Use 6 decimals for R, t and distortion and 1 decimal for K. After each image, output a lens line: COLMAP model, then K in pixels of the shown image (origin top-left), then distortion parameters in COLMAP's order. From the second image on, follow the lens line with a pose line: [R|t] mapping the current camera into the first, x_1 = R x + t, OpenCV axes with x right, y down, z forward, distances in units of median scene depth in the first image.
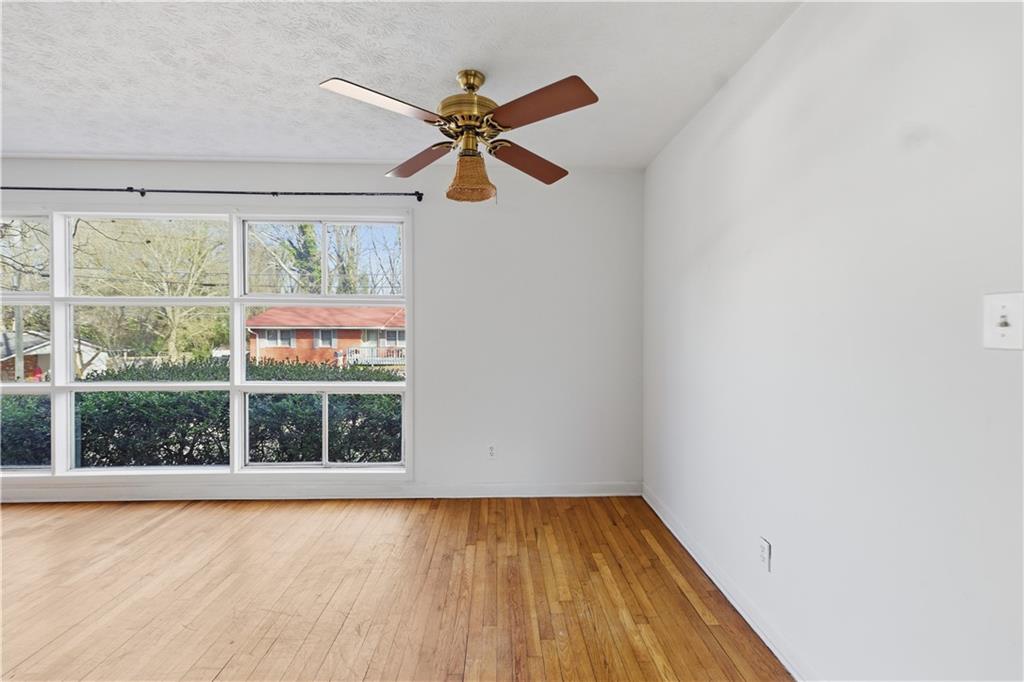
lens RADIAL K [[440.4, 0, 509.0], [0, 440.4, 334.9], [0, 0, 1]] dist [0.011437, -0.000182]
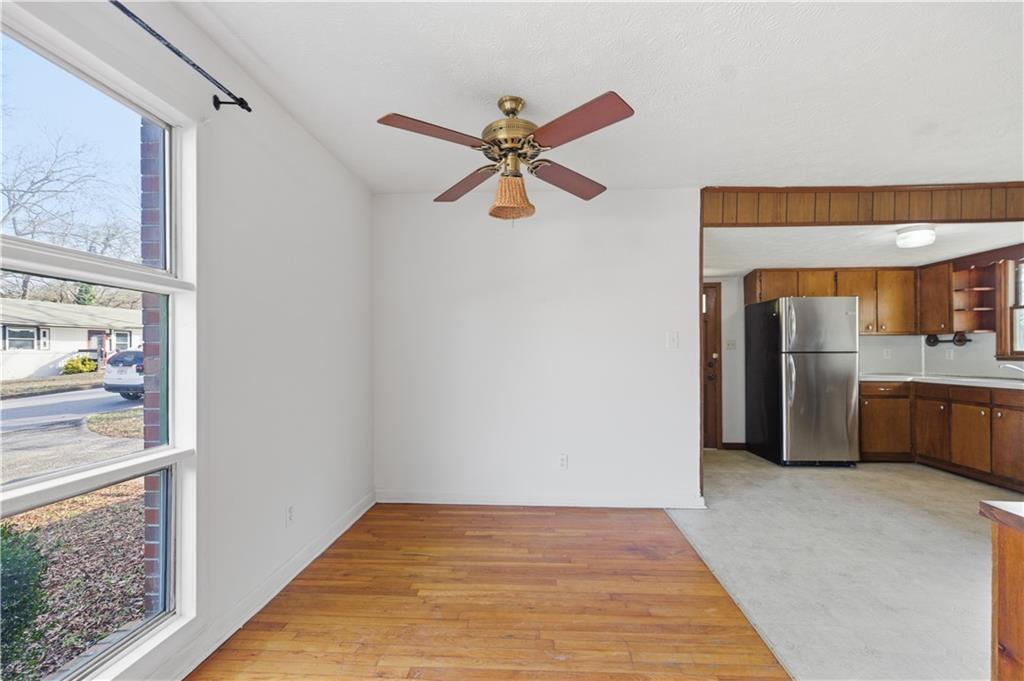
lens RADIAL K [[438.7, 0, 521.7], [0, 438.7, 353.7], [0, 0, 1]] dist [0.002745, -0.000175]
pose [[0.075002, -0.010813, 0.997125, -0.990692], [0.018922, 0.999777, 0.009418, 0.009808], [-0.997004, 0.018161, 0.075190, 0.787507]]
